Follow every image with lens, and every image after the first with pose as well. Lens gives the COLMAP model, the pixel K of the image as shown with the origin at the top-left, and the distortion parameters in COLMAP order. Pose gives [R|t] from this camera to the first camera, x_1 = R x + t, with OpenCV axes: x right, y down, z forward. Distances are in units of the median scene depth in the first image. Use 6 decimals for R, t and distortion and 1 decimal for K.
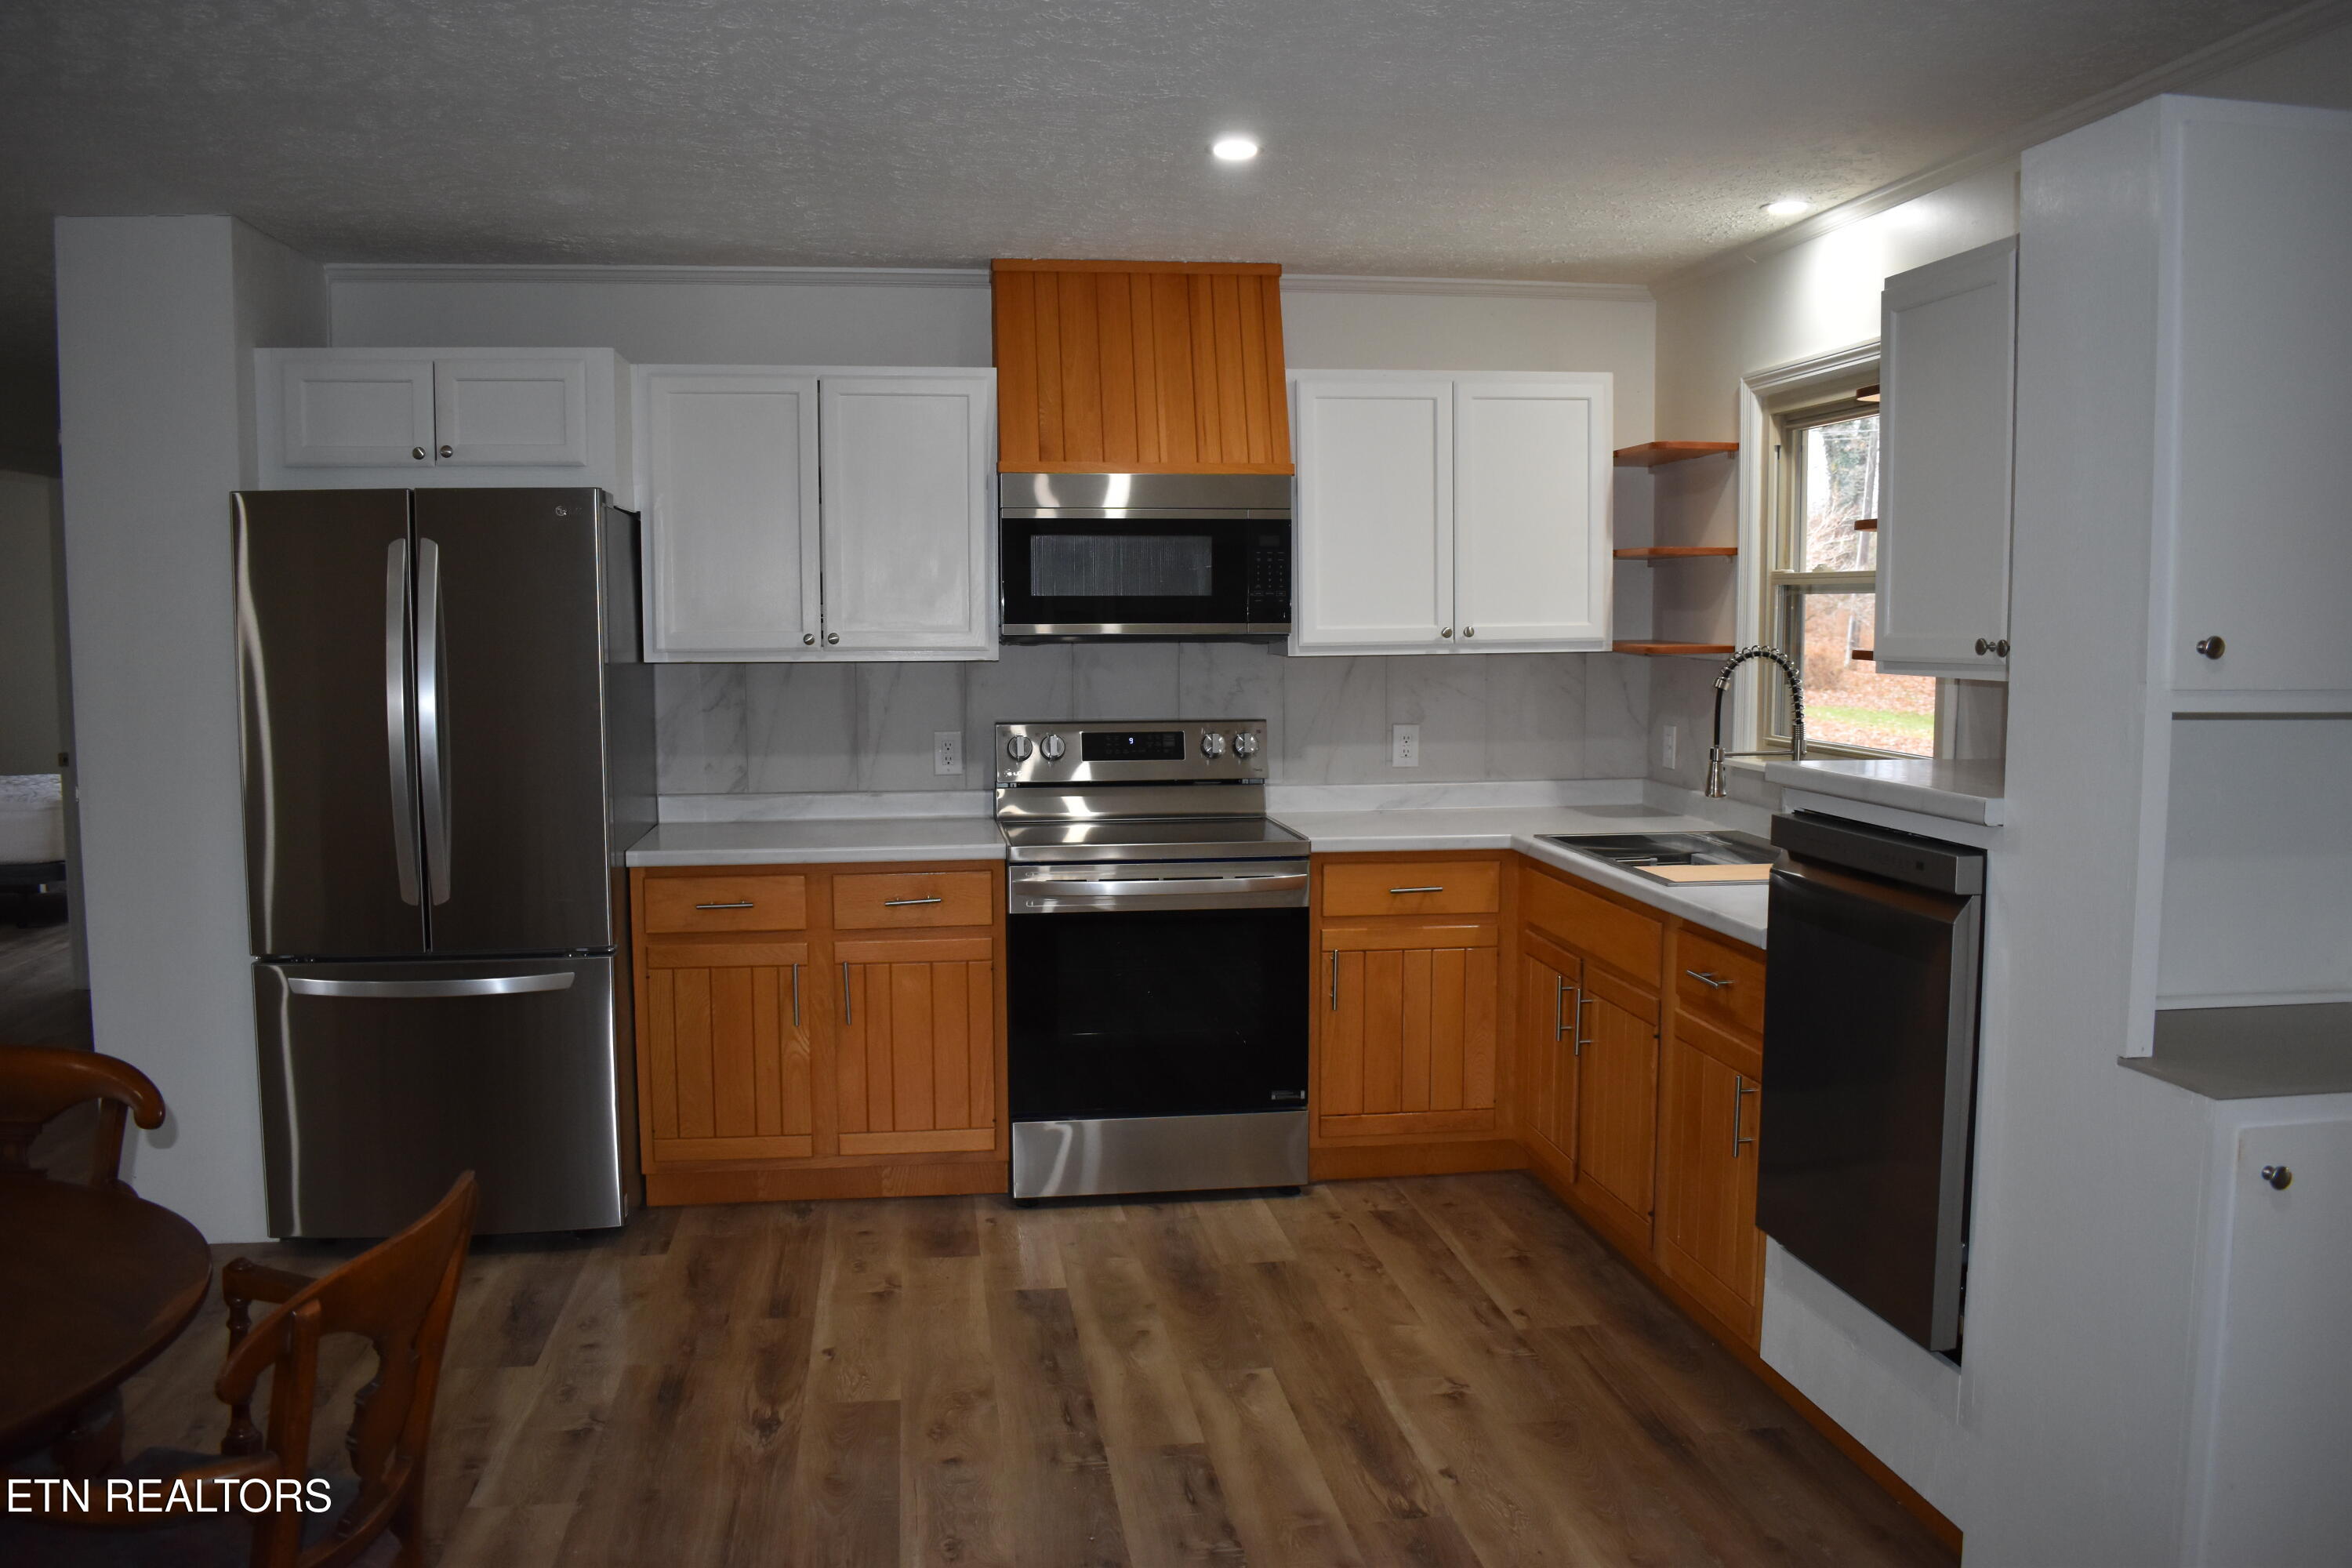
lens RADIAL K [[1794.1, 0, 1169.2], [0, 1794.1, 818.4], [0, 0, 1]] dist [-0.091742, 0.000889]
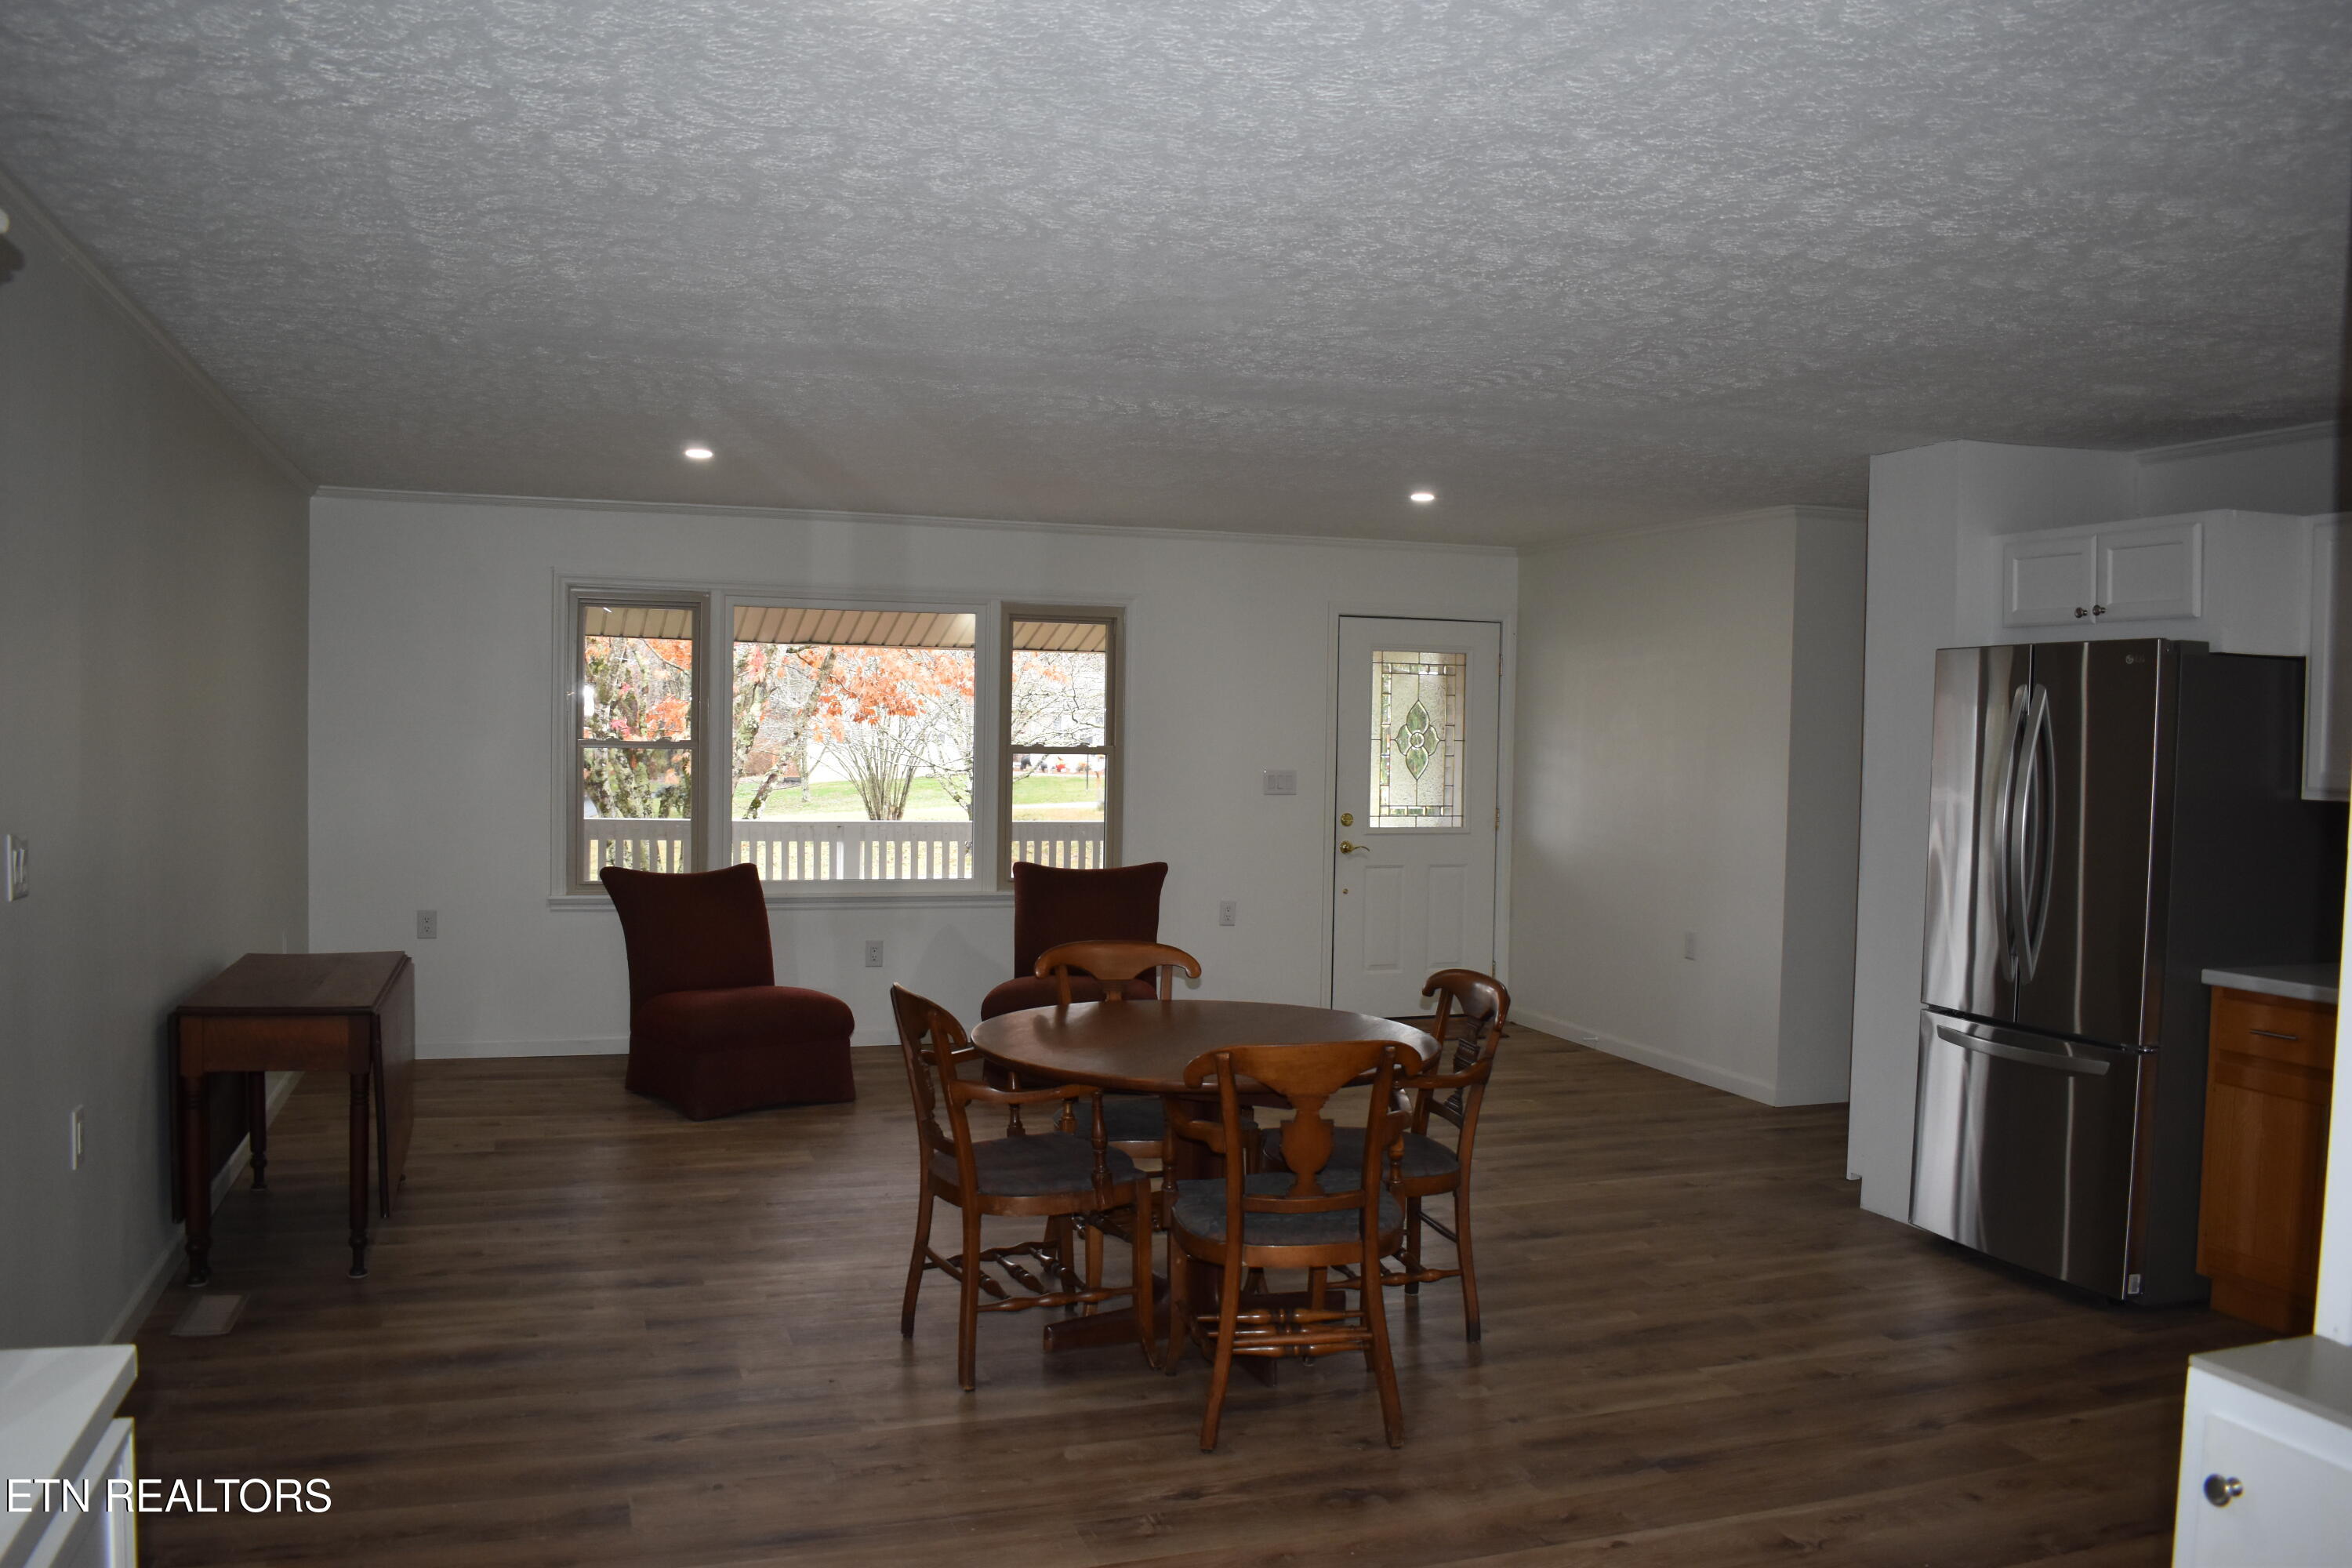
lens RADIAL K [[1828.6, 0, 1176.0], [0, 1828.6, 784.0], [0, 0, 1]] dist [-0.087905, 0.009233]
pose [[0.190067, 0.030254, -0.981305, 0.791278], [-0.115059, 0.993324, 0.008339, -0.036249], [0.975006, 0.111323, 0.192279, 0.208565]]
